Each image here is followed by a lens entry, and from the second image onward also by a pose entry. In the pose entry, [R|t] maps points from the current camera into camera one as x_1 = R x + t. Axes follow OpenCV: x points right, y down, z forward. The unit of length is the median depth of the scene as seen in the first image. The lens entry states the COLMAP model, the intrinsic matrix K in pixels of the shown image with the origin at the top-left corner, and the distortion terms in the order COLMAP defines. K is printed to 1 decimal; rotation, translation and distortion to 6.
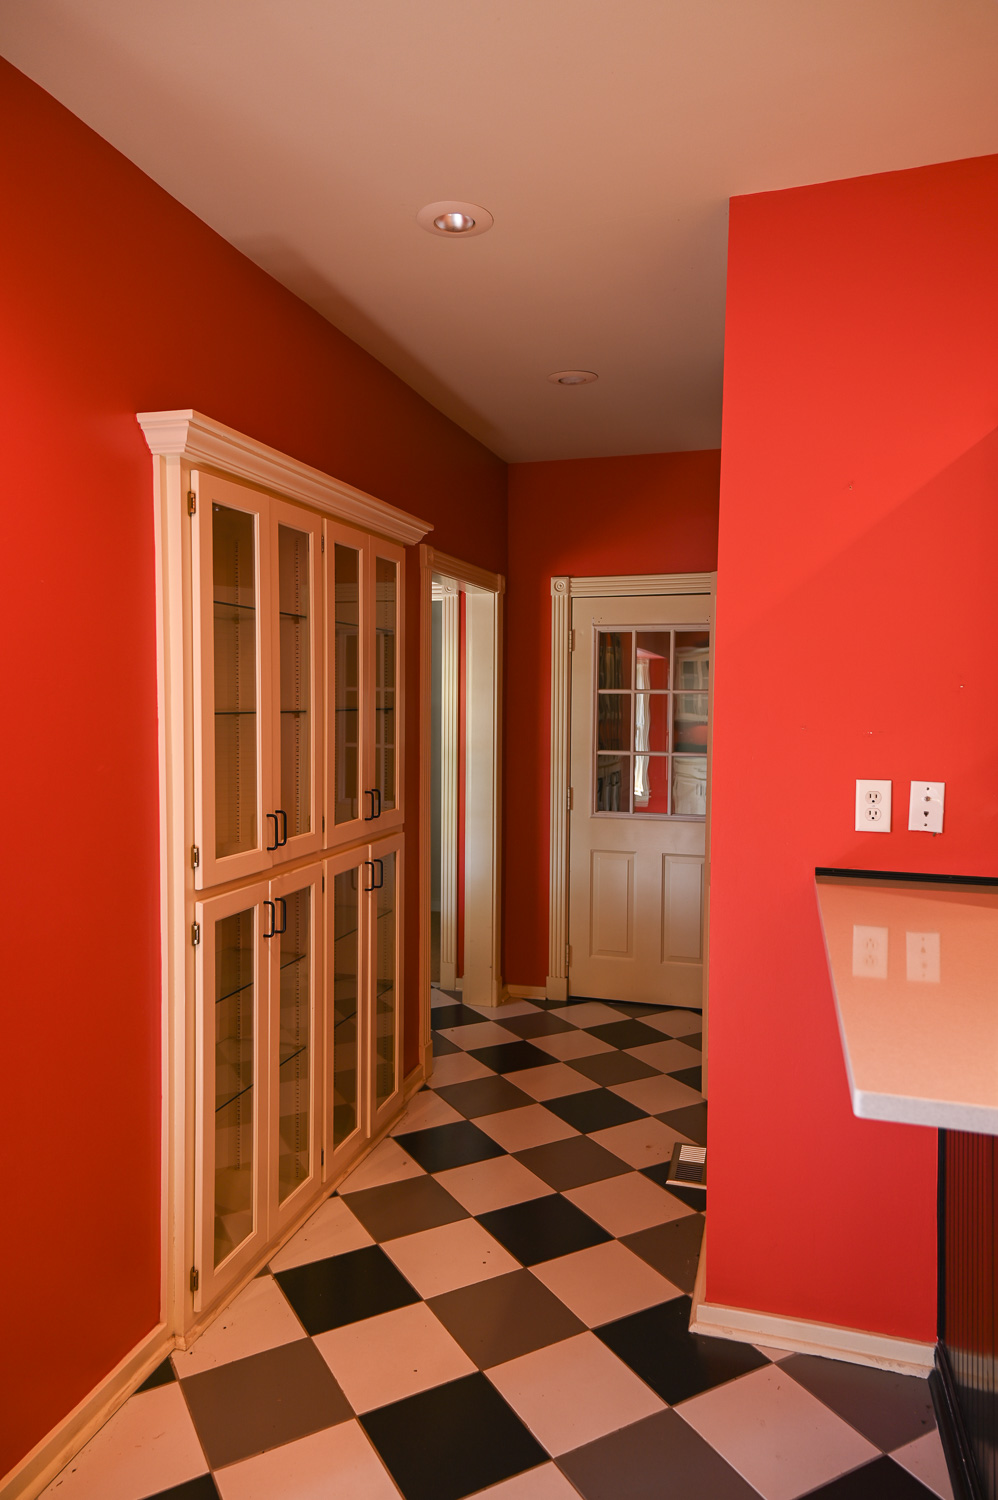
lens RADIAL K [[979.9, 0, 503.3], [0, 979.9, 743.8], [0, 0, 1]] dist [0.044471, 0.007327]
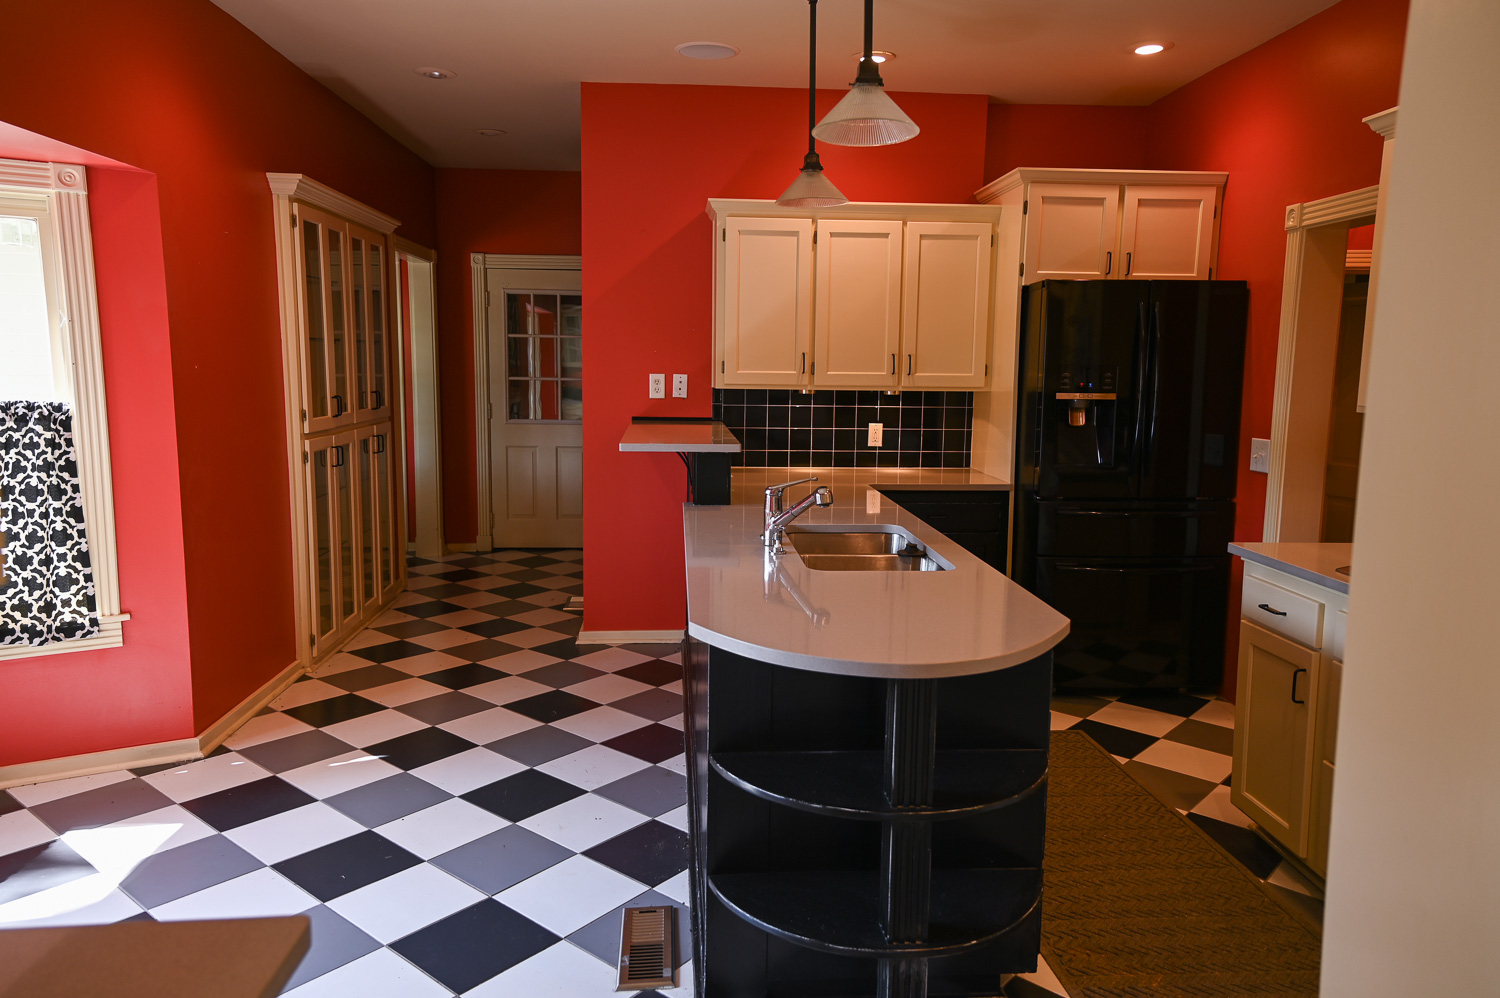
lens RADIAL K [[1002.2, 0, 746.1], [0, 1002.2, 488.1], [0, 0, 1]] dist [0.052179, 0.005239]
pose [[0.937680, -0.039206, 0.345281, -0.157739], [0.009830, 0.996210, 0.086422, 0.076407], [-0.347360, -0.077642, 0.934512, -0.870281]]
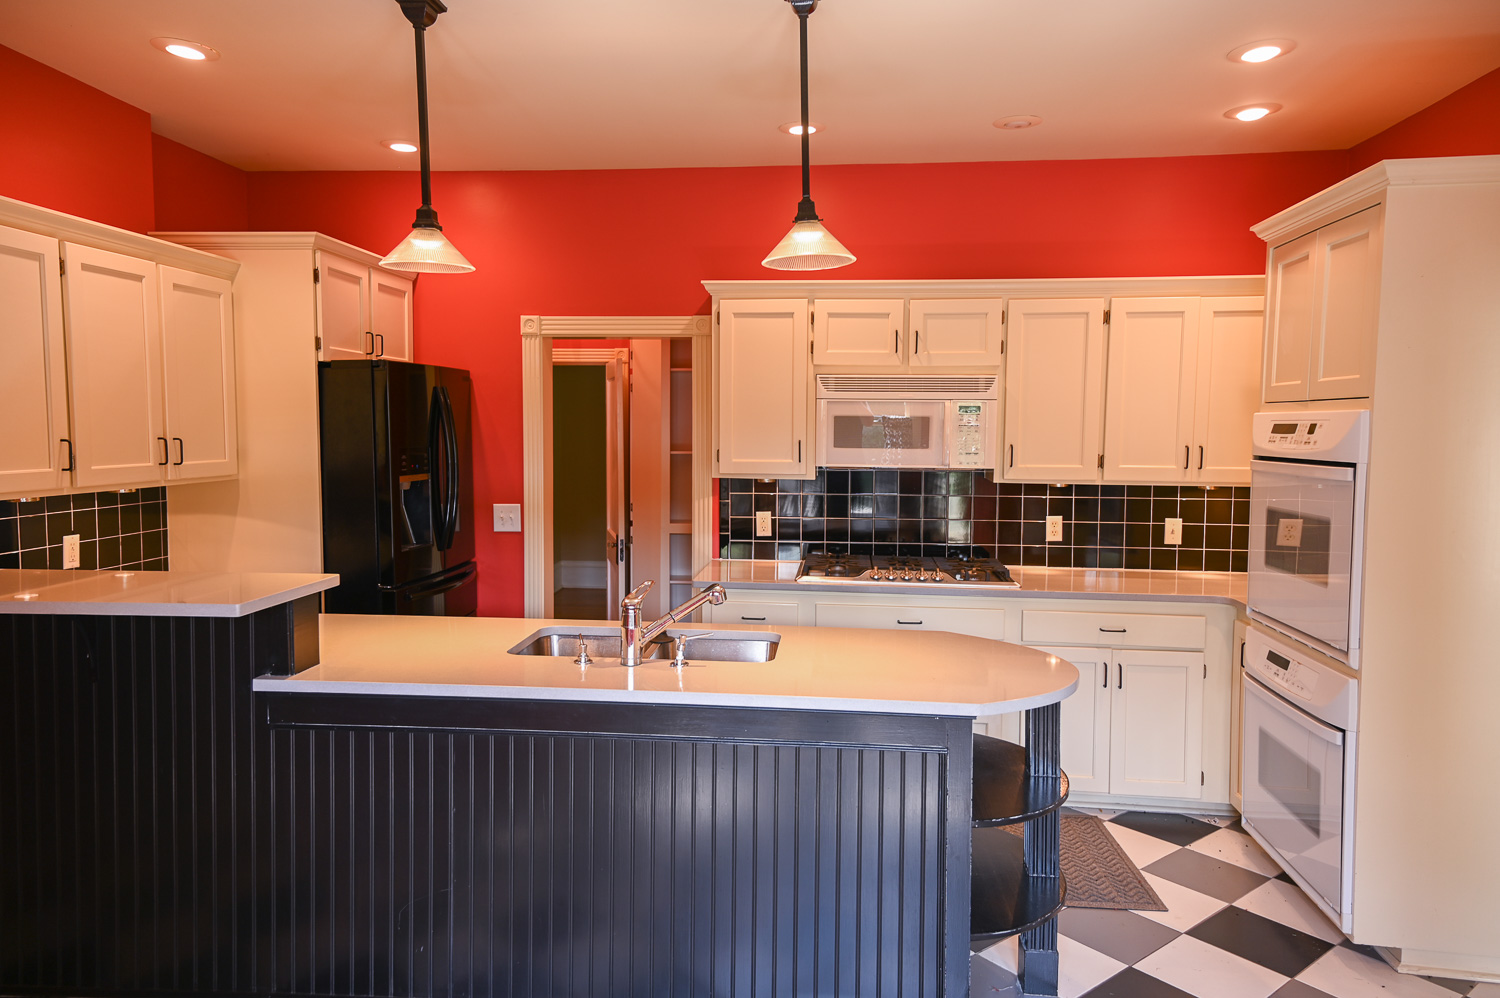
lens RADIAL K [[1002.2, 0, 746.1], [0, 1002.2, 488.1], [0, 0, 1]] dist [0.052179, 0.005239]
pose [[-0.182731, -0.072914, 0.980455, -0.695804], [0.037920, 0.995981, 0.081136, -0.008721], [-0.982431, 0.052005, -0.179232, 0.106973]]
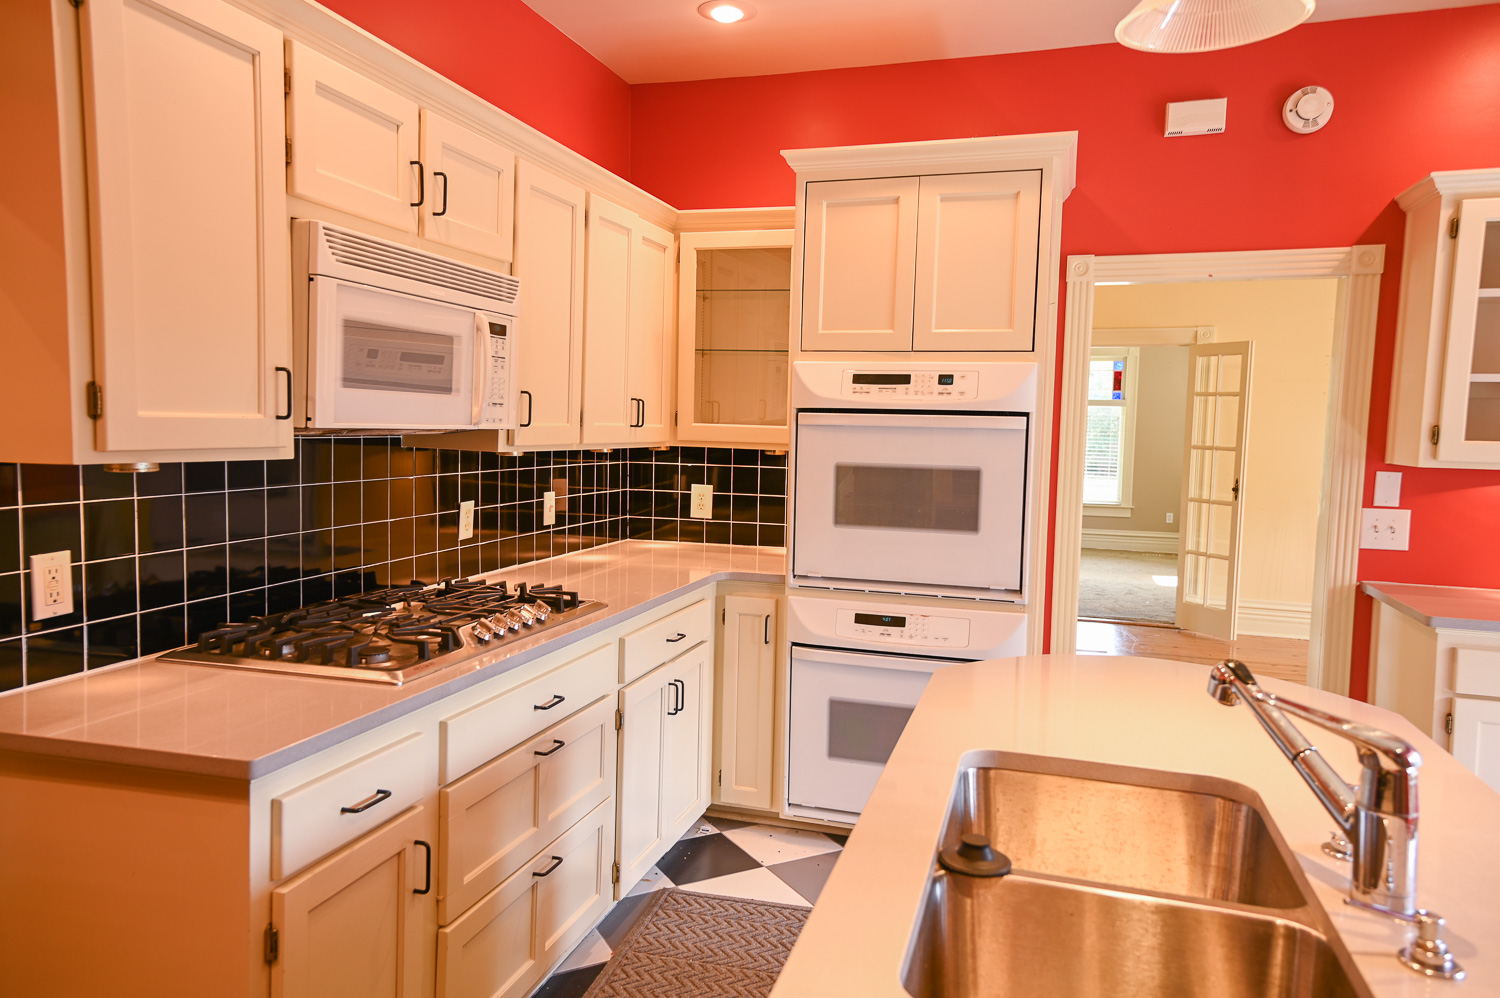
lens RADIAL K [[1023.0, 0, 740.1], [0, 1023.0, 492.6], [0, 0, 1]] dist [0.047077, 0.001920]
pose [[-0.999490, -0.031116, 0.007183, 0.455379], [-0.030087, 0.992939, 0.114750, 0.039673], [-0.010703, 0.114475, -0.993368, 0.413589]]
